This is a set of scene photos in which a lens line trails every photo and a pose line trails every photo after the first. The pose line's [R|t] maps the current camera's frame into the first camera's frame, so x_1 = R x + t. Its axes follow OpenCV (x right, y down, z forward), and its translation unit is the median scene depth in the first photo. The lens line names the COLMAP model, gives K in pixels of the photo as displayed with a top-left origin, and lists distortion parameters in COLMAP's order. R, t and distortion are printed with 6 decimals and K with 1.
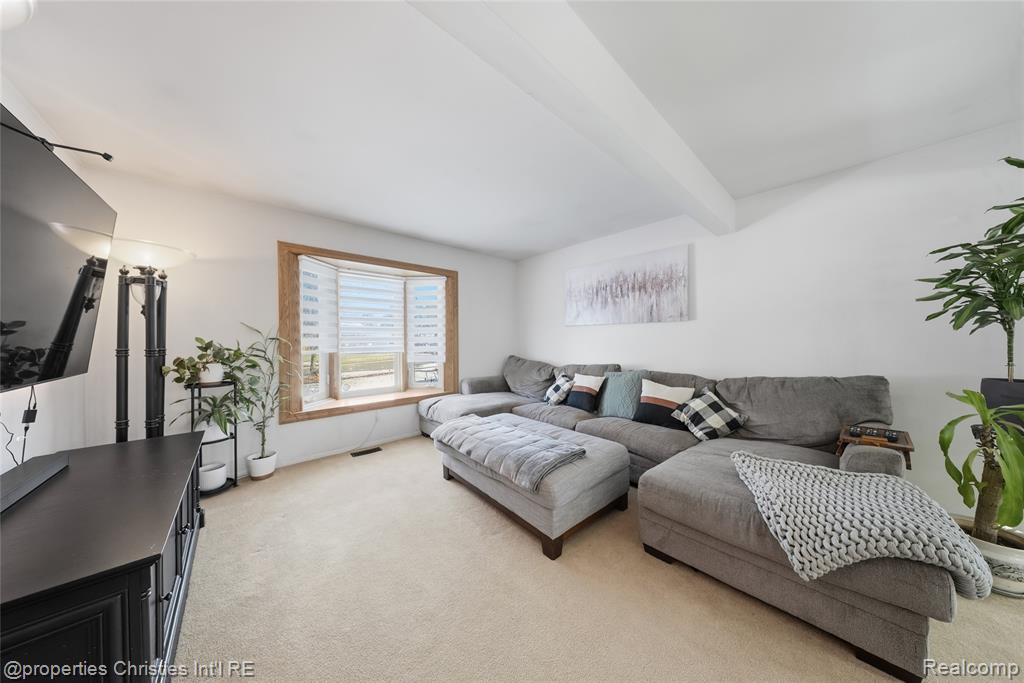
lens RADIAL K [[302.5, 0, 517.1], [0, 302.5, 338.6], [0, 0, 1]] dist [0.010766, -0.000056]
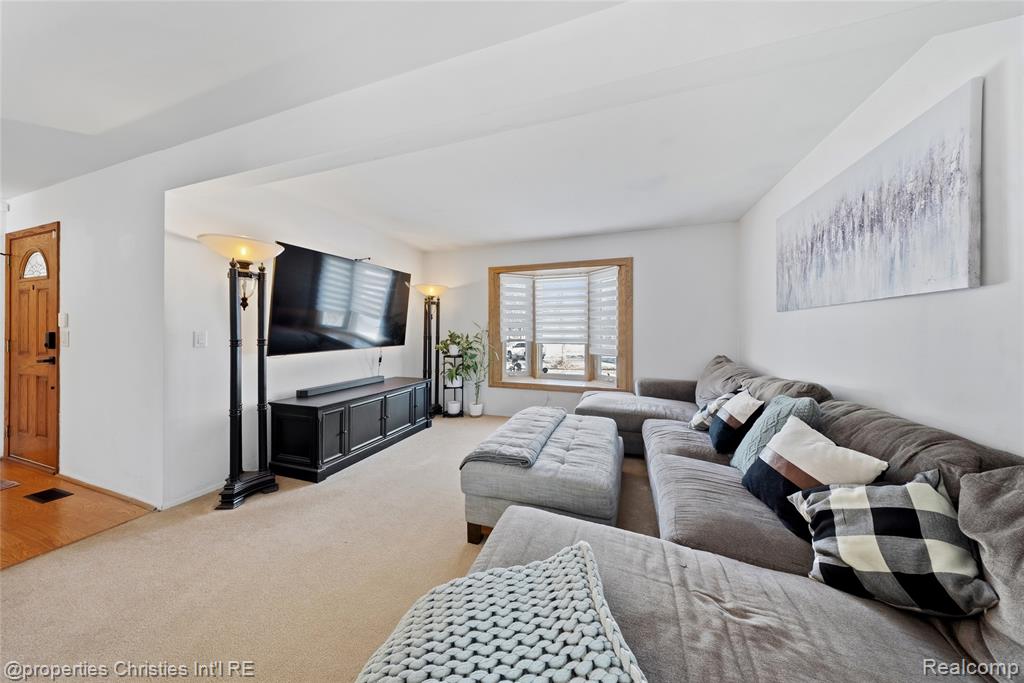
lens RADIAL K [[312.4, 0, 515.0], [0, 312.4, 331.0], [0, 0, 1]] dist [-0.000463, -0.000073]
pose [[0.481911, 0.004514, -0.876208, 0.624983], [-0.004659, 0.999986, 0.002589, -0.004302], [0.876208, 0.002835, 0.481925, 0.338702]]
